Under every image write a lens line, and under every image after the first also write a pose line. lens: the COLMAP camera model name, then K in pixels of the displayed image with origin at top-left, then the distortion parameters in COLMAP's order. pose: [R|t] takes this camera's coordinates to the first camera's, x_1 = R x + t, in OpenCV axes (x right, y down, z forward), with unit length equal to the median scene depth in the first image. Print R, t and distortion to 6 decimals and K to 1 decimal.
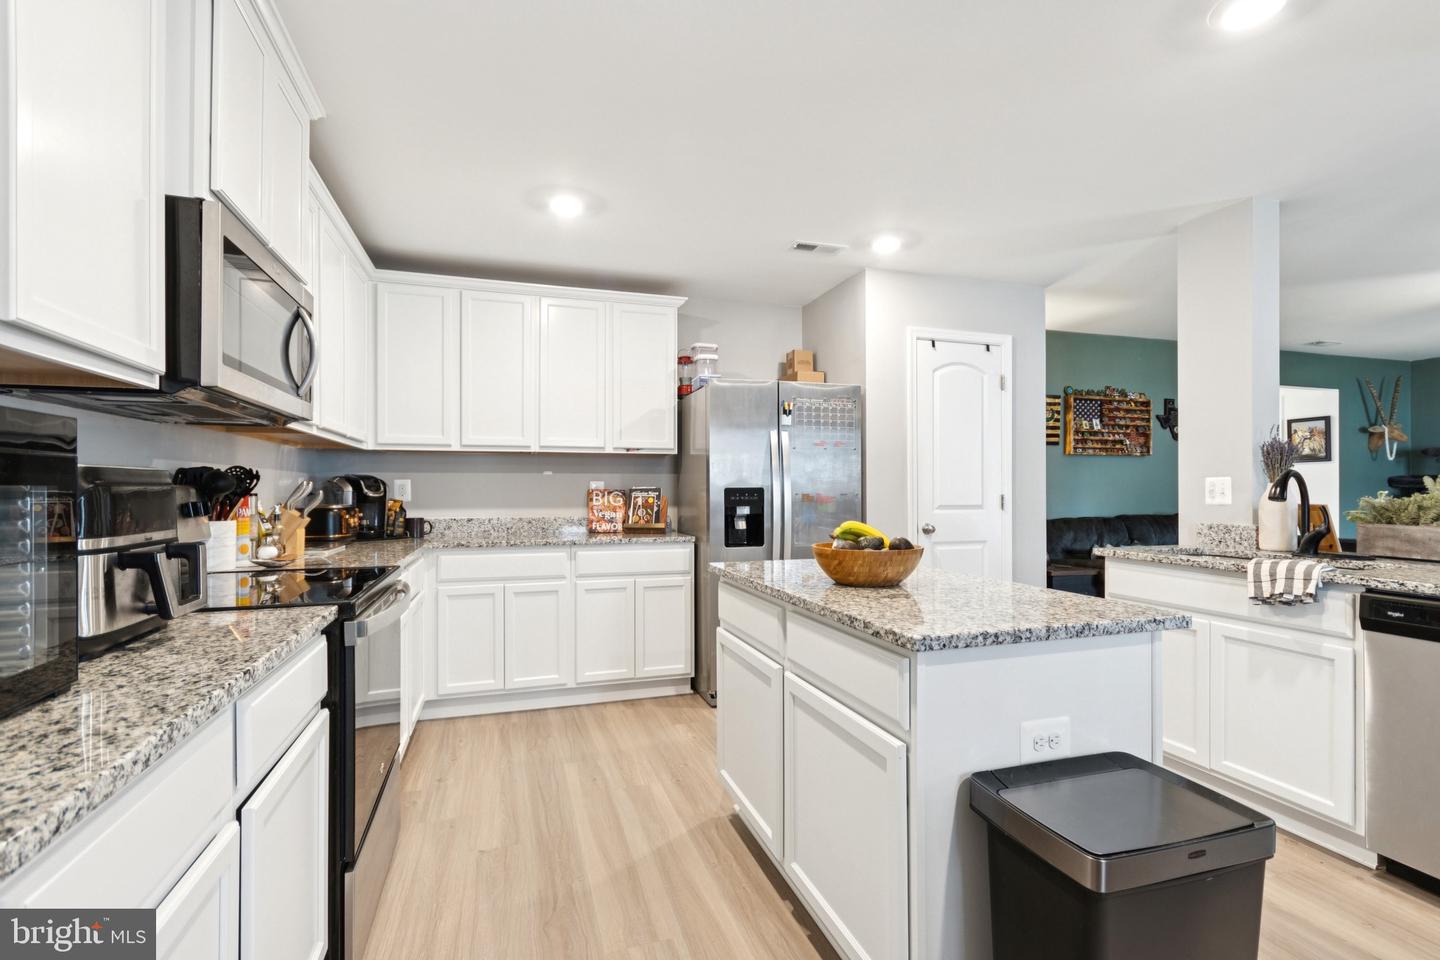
lens RADIAL K [[667.6, 0, 720.0], [0, 667.6, 480.0], [0, 0, 1]] dist [0.000307, 0.000416]
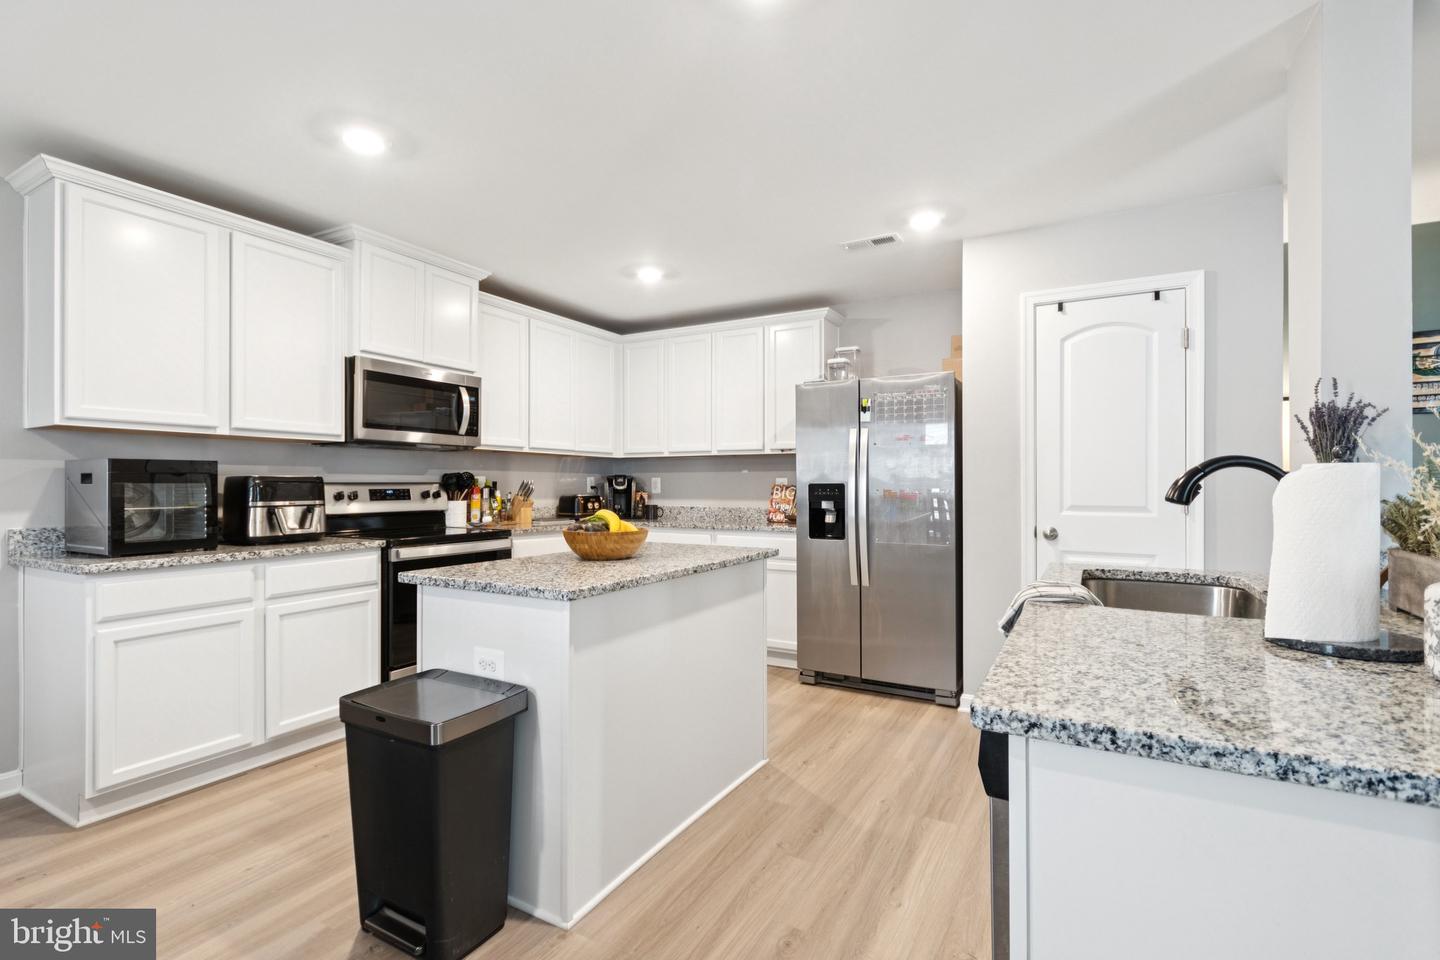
lens RADIAL K [[667.6, 0, 720.0], [0, 667.6, 480.0], [0, 0, 1]] dist [0.000307, 0.000416]
pose [[0.674688, -0.003444, -0.738095, 0.687312], [0.008668, 0.999957, 0.003258, 0.000643], [0.738052, -0.008596, 0.674689, 0.153497]]
